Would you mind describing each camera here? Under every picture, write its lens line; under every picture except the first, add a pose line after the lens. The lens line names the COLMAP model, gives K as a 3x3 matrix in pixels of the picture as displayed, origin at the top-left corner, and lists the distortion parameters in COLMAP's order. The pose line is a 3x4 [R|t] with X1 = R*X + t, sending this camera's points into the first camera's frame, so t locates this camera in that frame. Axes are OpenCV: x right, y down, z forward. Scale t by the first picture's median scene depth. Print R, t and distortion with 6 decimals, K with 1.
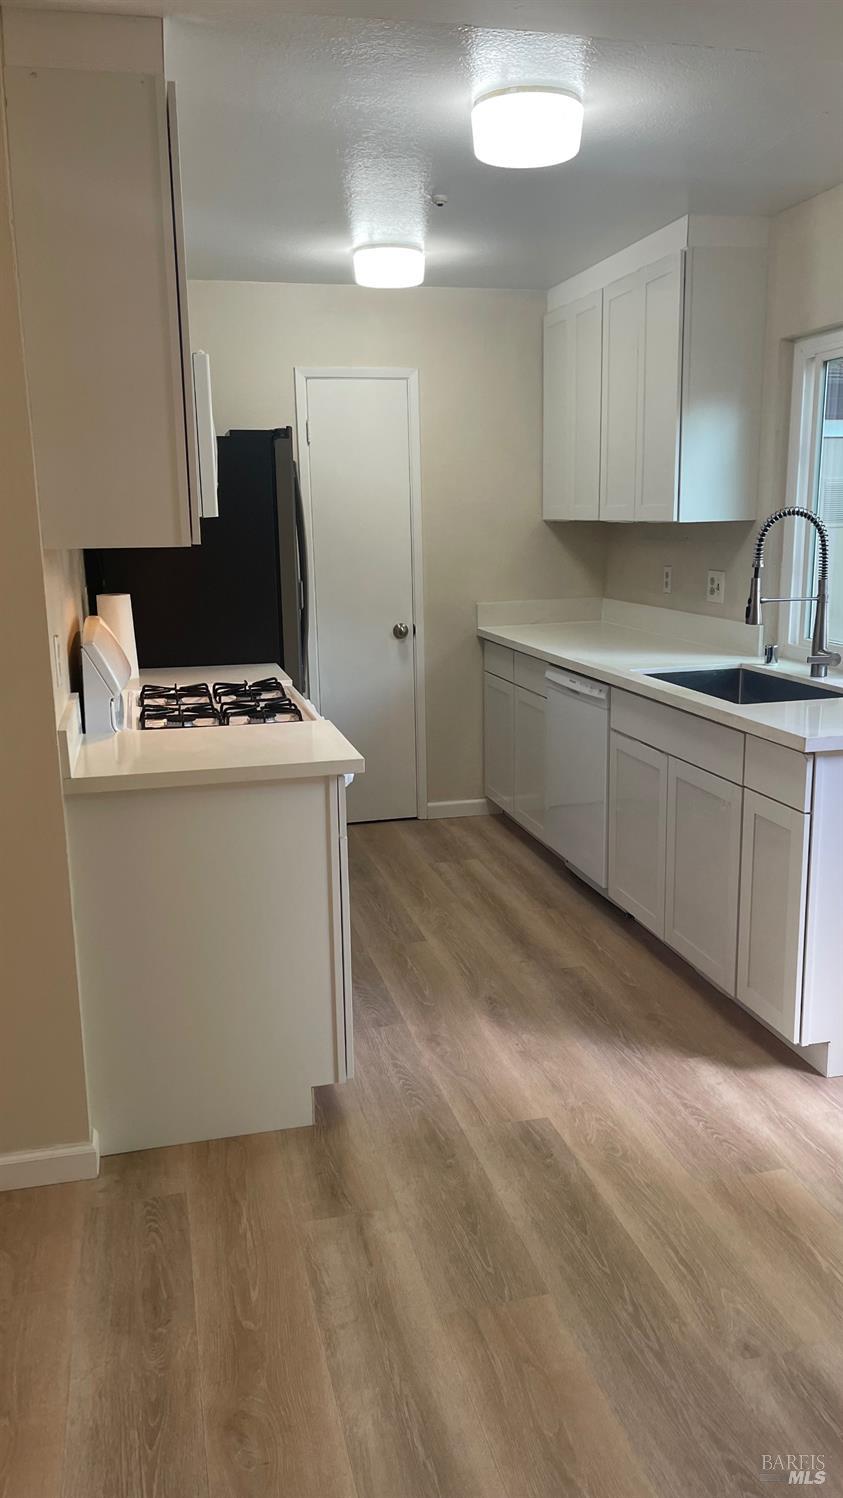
lens RADIAL K [[1132.6, 0, 424.4], [0, 1132.6, 745.8], [0, 0, 1]] dist [0.041362, -0.017182]
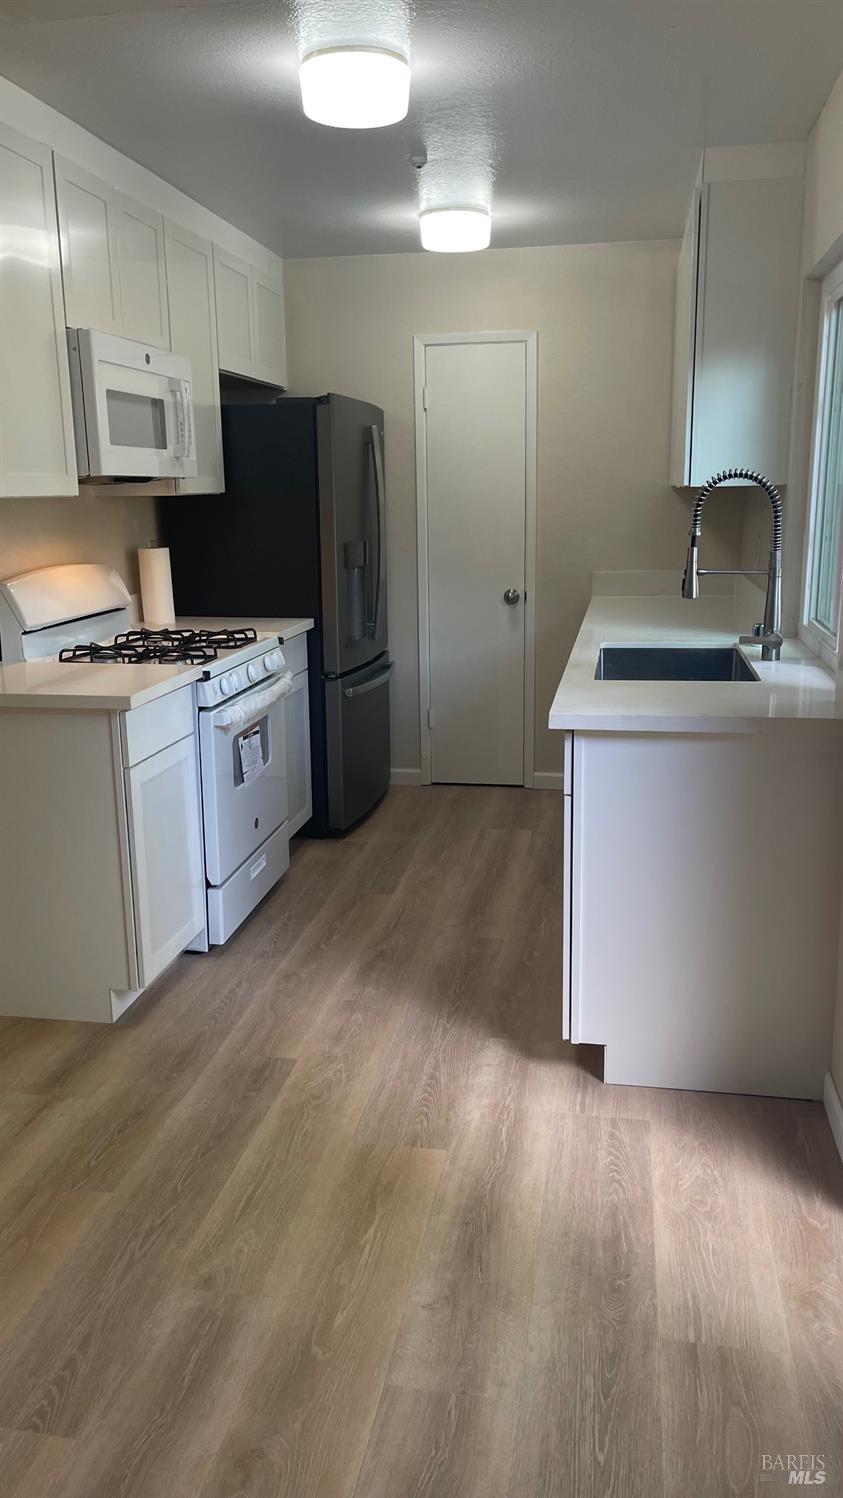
lens RADIAL K [[1132.6, 0, 424.6], [0, 1132.6, 744.9], [0, 0, 1]] dist [0.041362, -0.017182]
pose [[0.916277, 0.094996, -0.389118, 0.528664], [-0.086328, 0.995474, 0.039745, -0.007850], [0.391133, -0.002826, 0.920330, 0.085236]]
